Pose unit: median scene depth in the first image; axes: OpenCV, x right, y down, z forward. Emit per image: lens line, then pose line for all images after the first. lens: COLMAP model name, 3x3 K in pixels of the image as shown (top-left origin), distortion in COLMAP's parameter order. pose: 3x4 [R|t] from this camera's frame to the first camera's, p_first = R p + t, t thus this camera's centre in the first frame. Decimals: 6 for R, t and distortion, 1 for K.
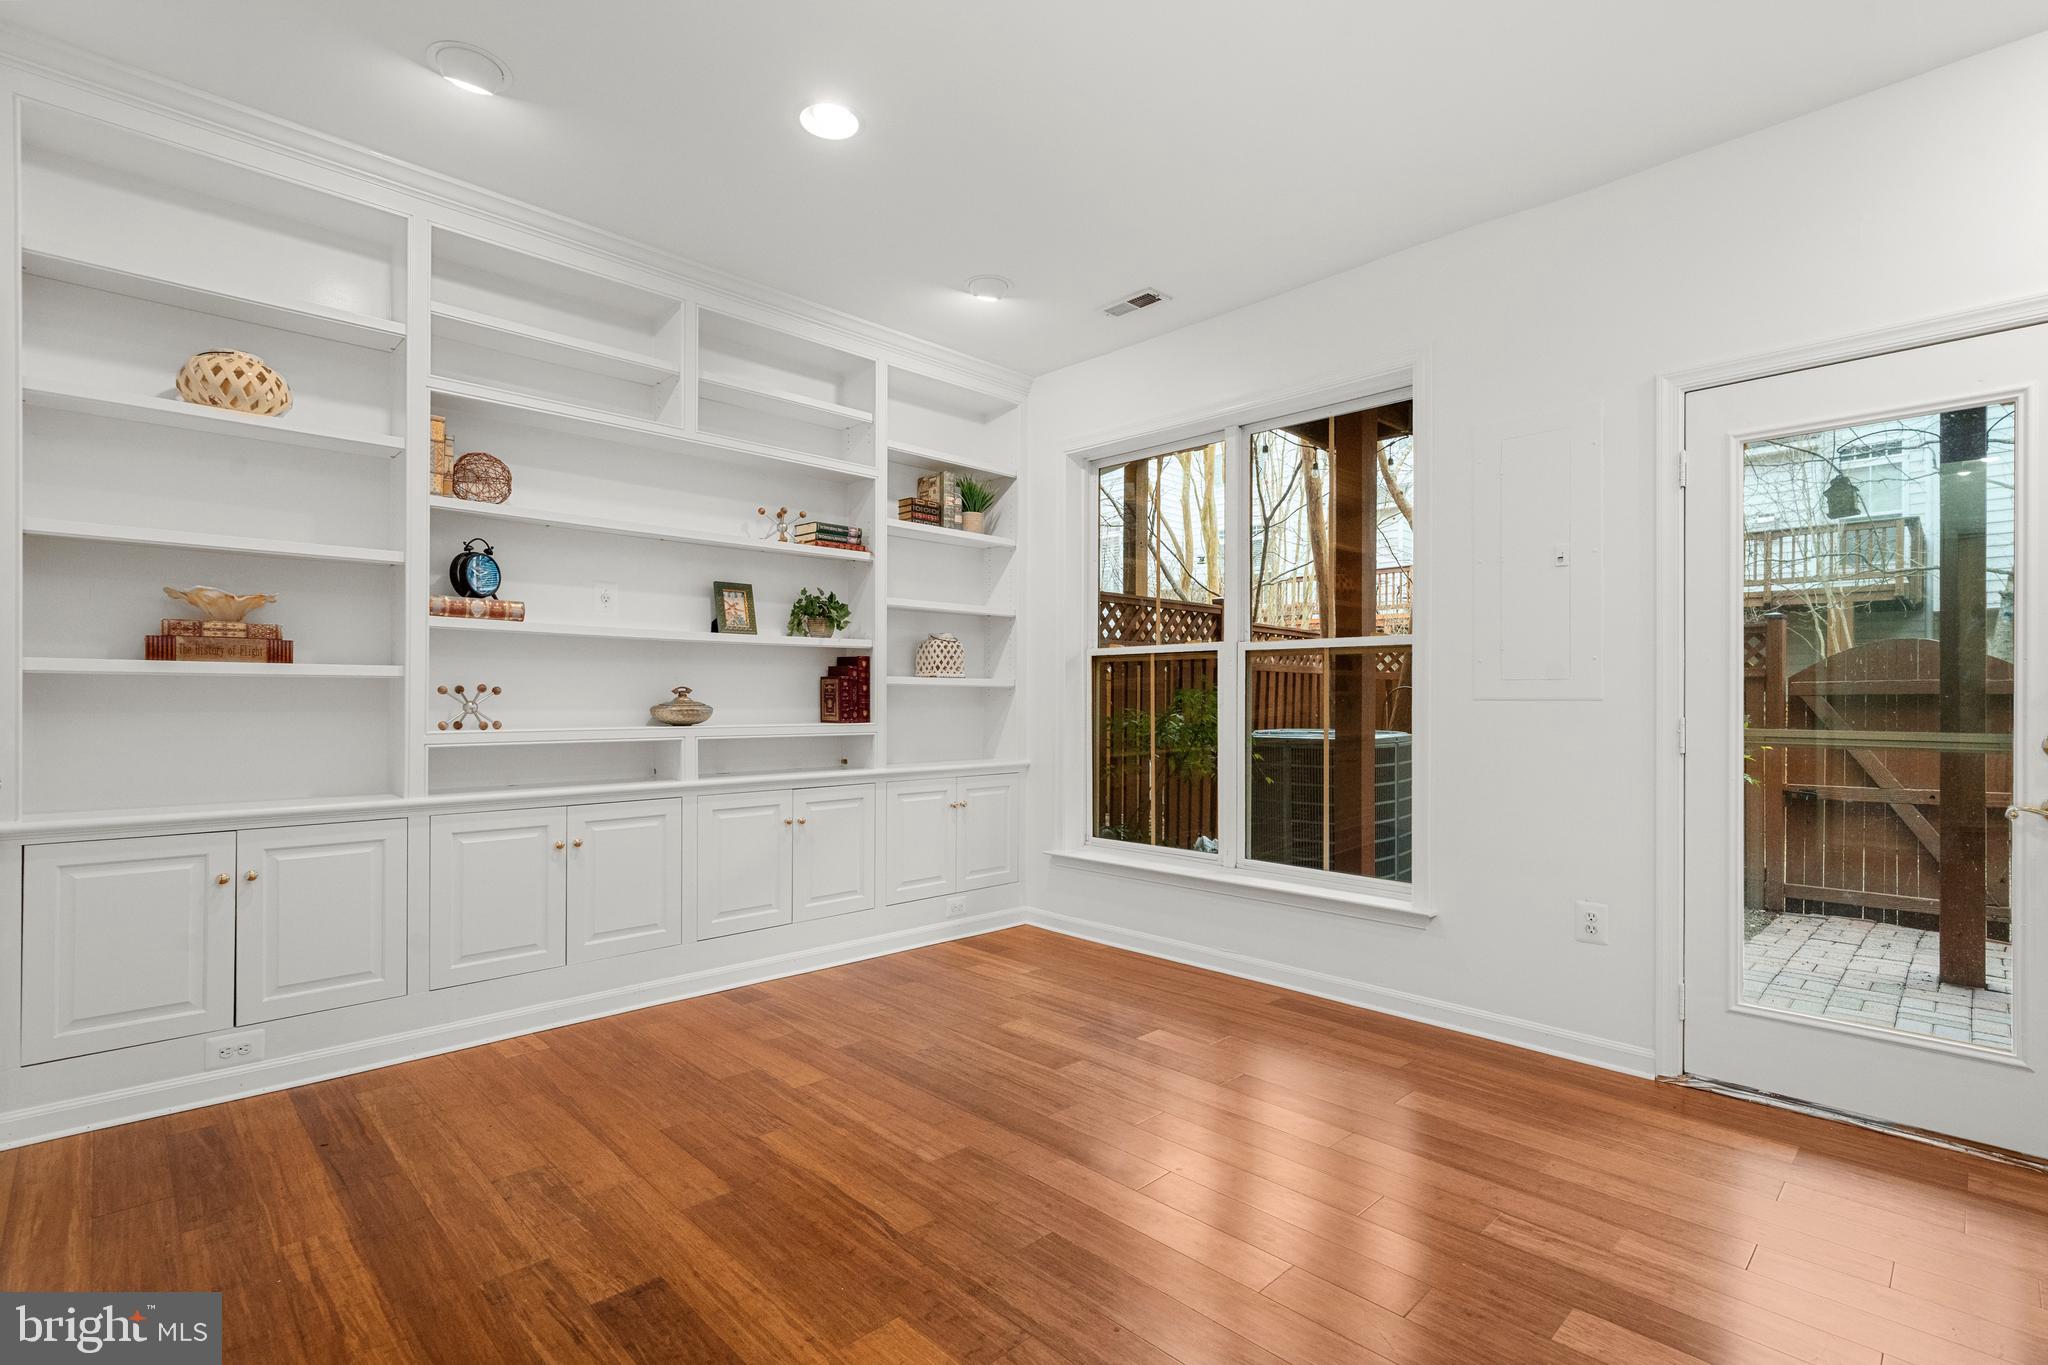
lens RADIAL K [[942.9, 0, 1003.7], [0, 942.9, 696.4], [0, 0, 1]] dist [0.007461, -0.001210]
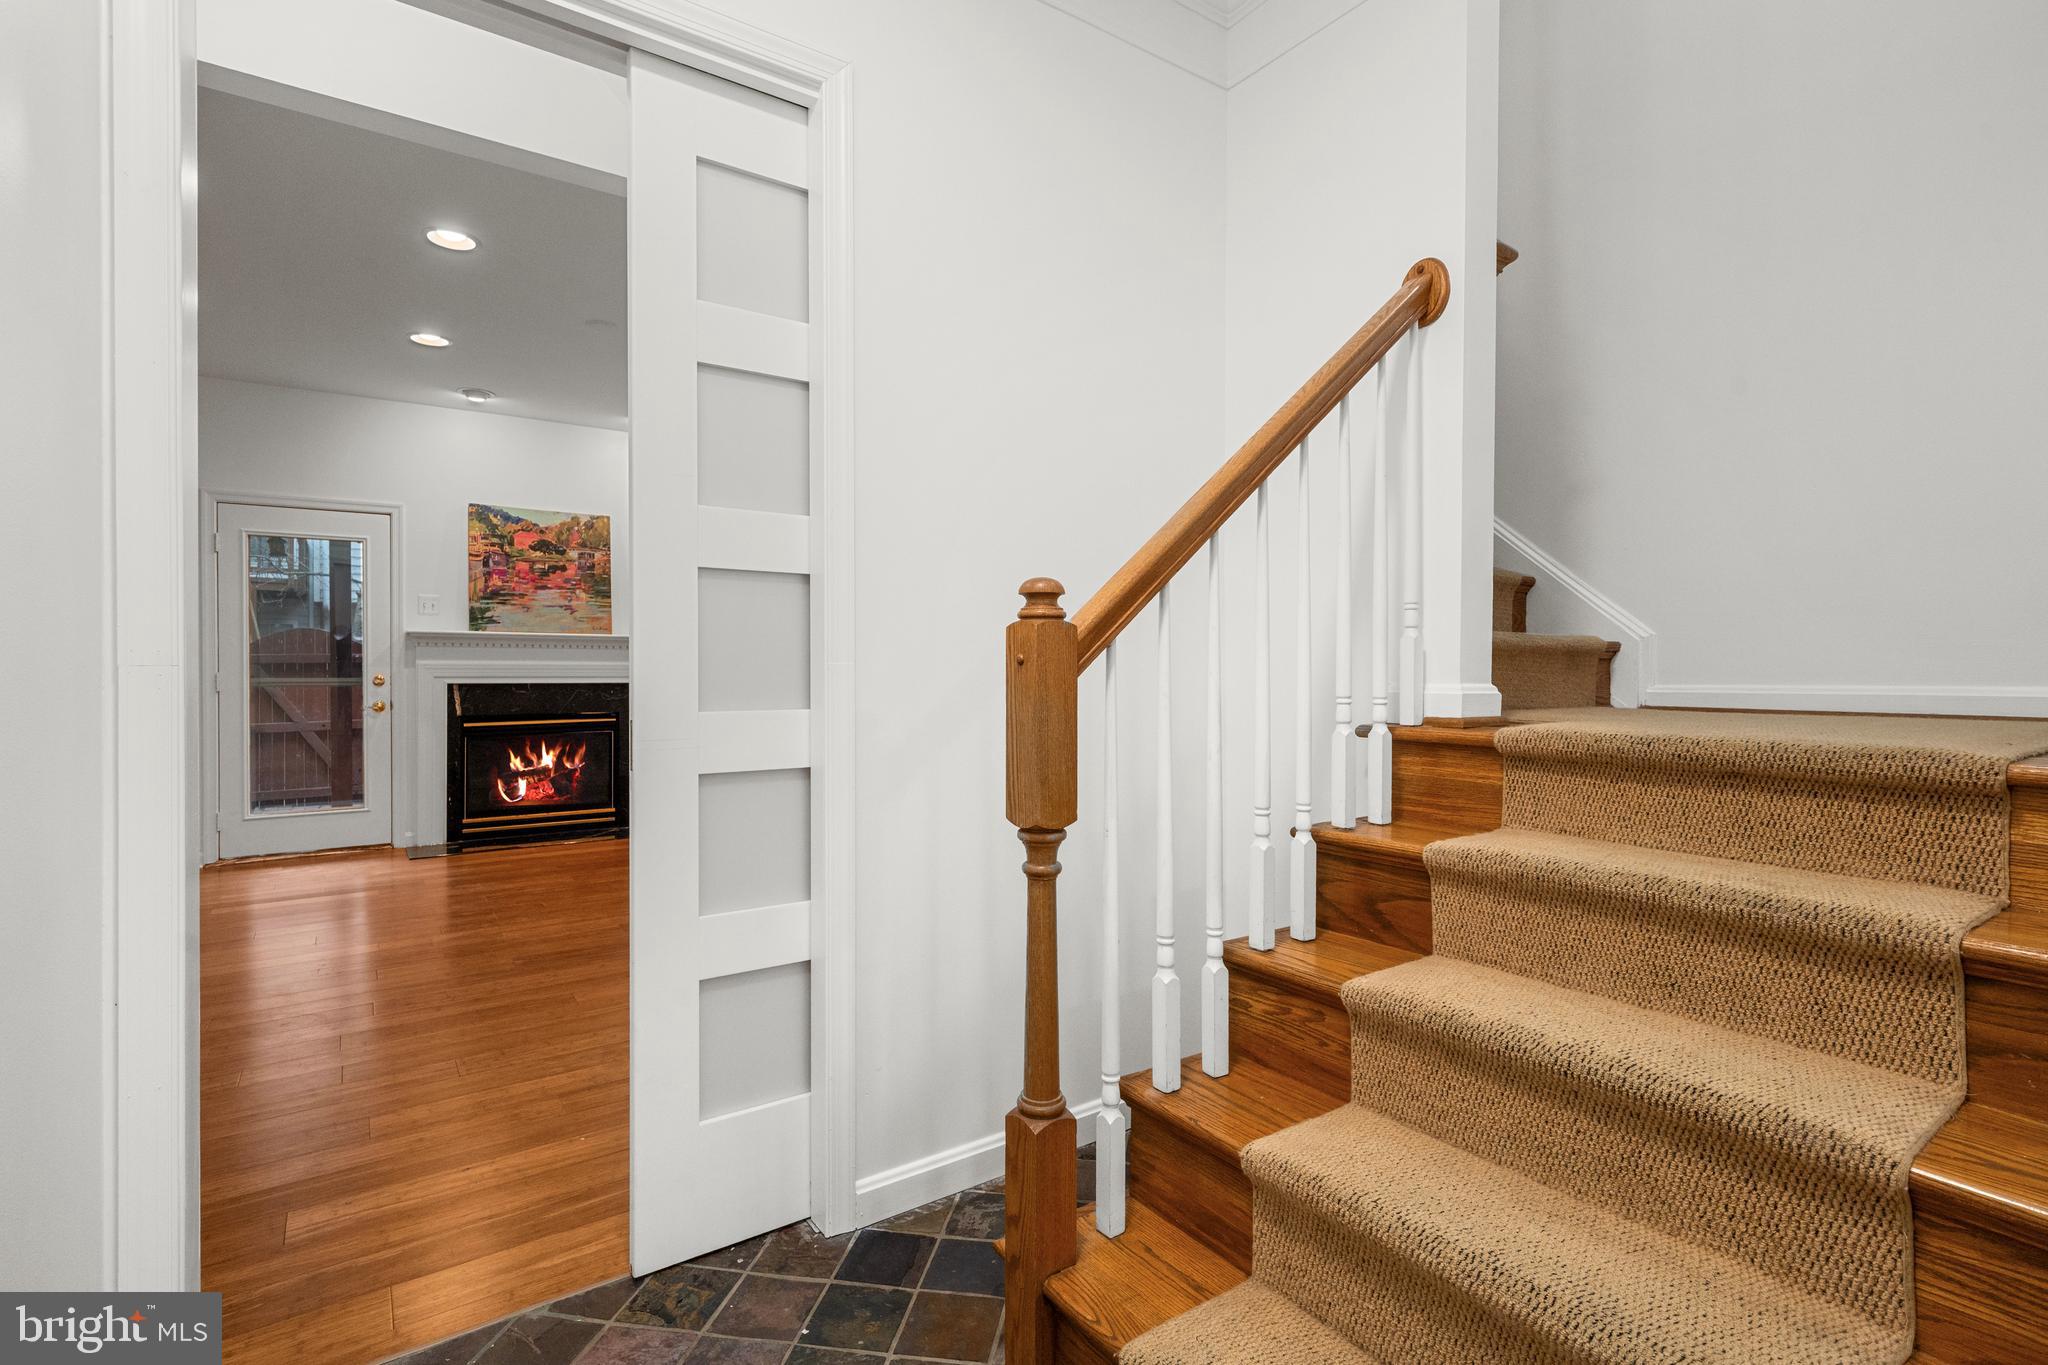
lens RADIAL K [[942.9, 0, 1029.4], [0, 942.9, 674.7], [0, 0, 1]] dist [0.007461, -0.001210]
pose [[0.144878, -0.006508, 0.989428, -0.850293], [0.002669, 0.999977, 0.006186, 0.017162], [-0.989446, 0.001744, 0.144892, -0.814750]]
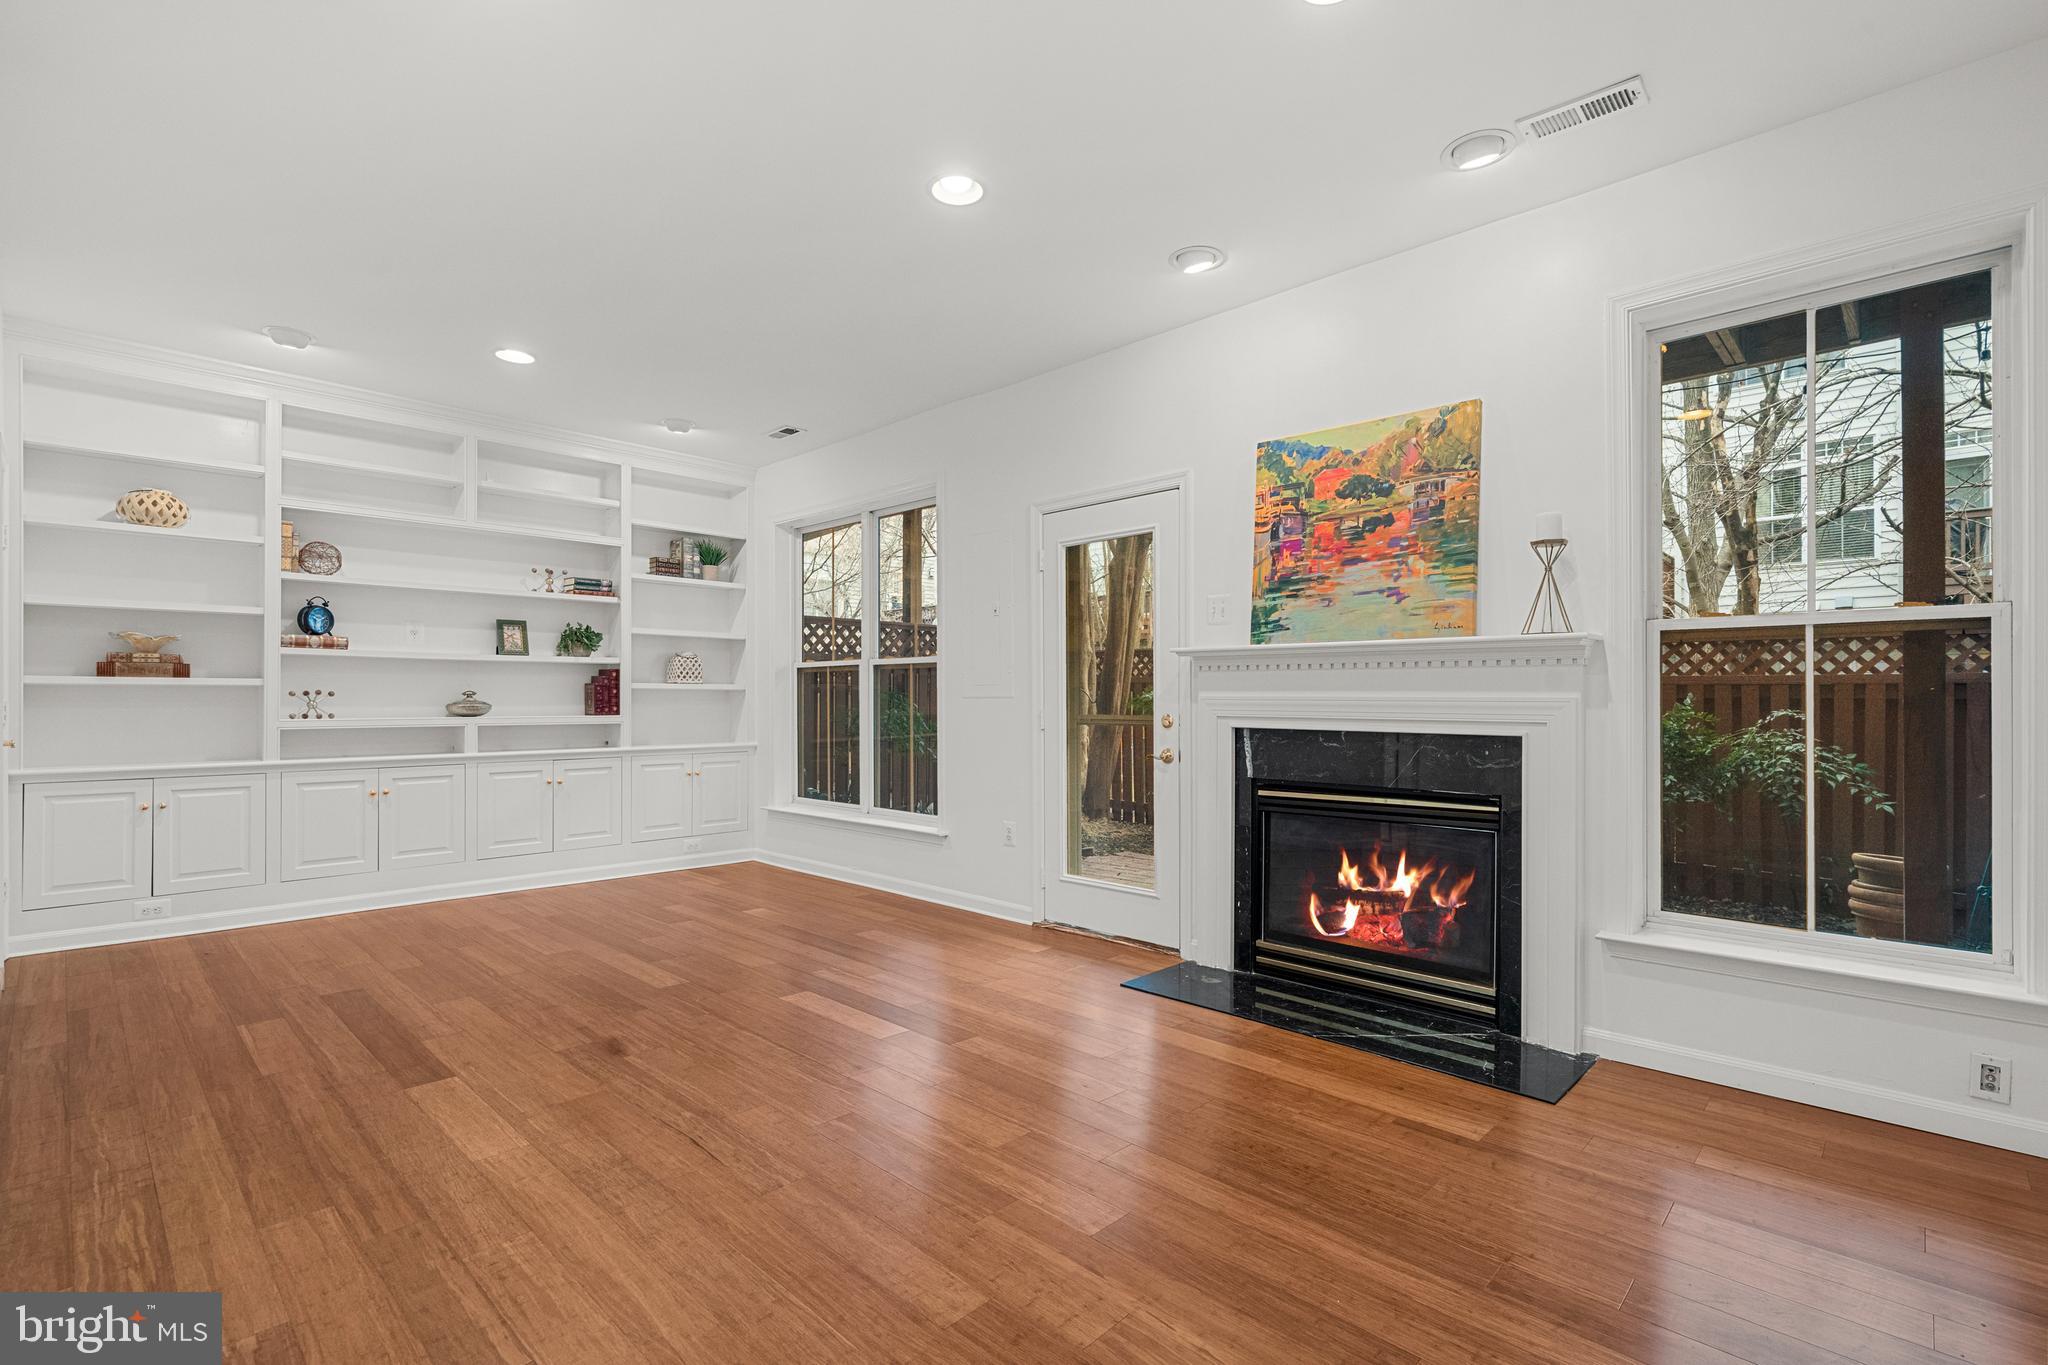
lens RADIAL K [[942.9, 0, 1017.9], [0, 942.9, 695.3], [0, 0, 1]] dist [0.007461, -0.001210]
pose [[0.999550, -0.002509, 0.029876, 0.565758], [0.002578, 0.999994, -0.002284, 0.002764], [-0.029870, 0.002360, 0.999551, -0.610058]]
